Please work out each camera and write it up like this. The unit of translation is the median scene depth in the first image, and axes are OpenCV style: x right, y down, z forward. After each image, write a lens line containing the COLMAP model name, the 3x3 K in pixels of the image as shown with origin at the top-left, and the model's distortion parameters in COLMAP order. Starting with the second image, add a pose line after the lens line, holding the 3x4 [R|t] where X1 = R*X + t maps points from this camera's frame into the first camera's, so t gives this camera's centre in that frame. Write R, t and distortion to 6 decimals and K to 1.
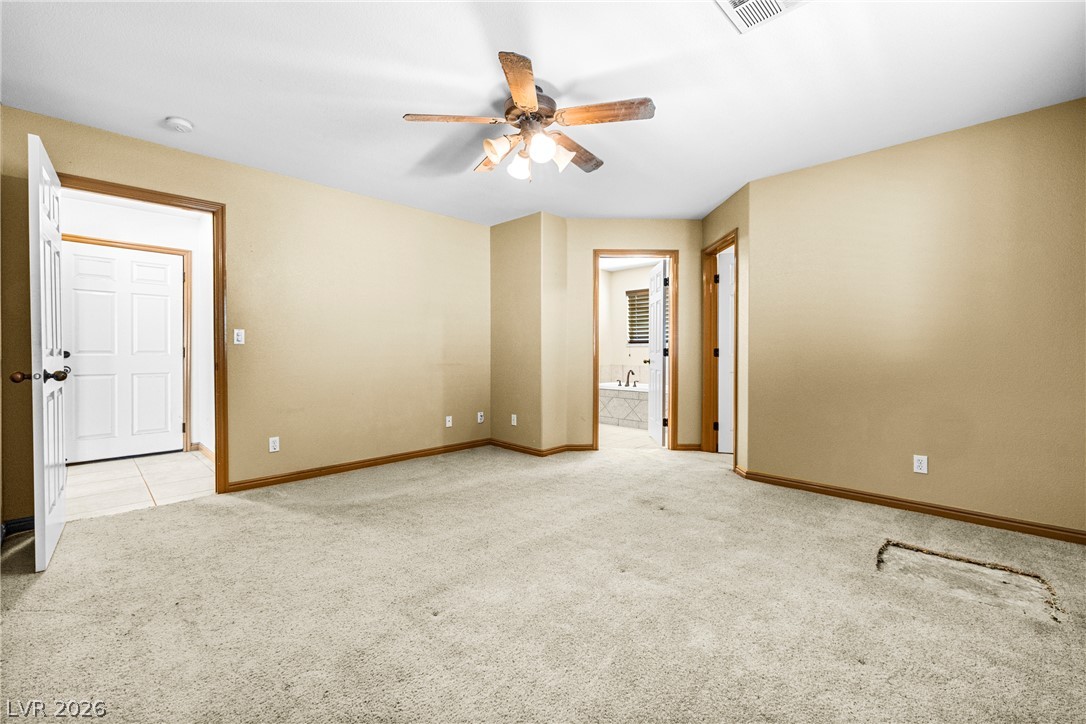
lens RADIAL K [[452.3, 0, 540.0], [0, 452.3, 355.1], [0, 0, 1]] dist [-0.000688, 0.000343]
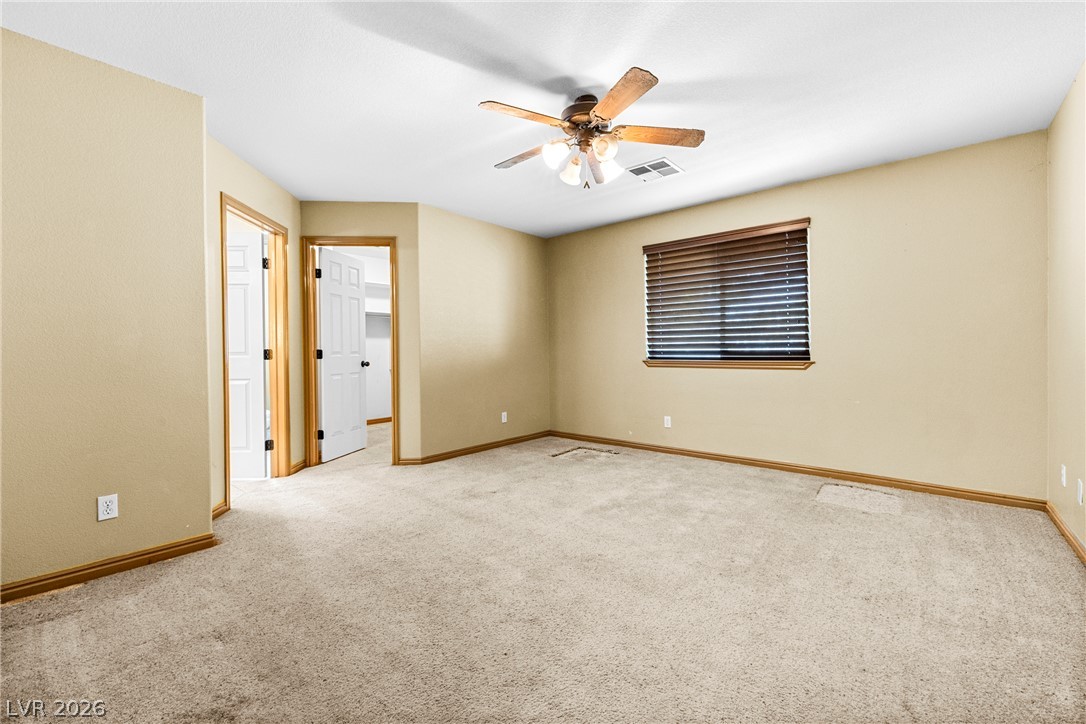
lens RADIAL K [[452.3, 0, 540.0], [0, 452.3, 355.1], [0, 0, 1]] dist [-0.000688, 0.000343]
pose [[-0.068357, -0.006114, 0.997642, -0.664193], [0.014794, 0.999865, 0.007141, -0.004738], [-0.997551, 0.015247, -0.068257, 0.745569]]
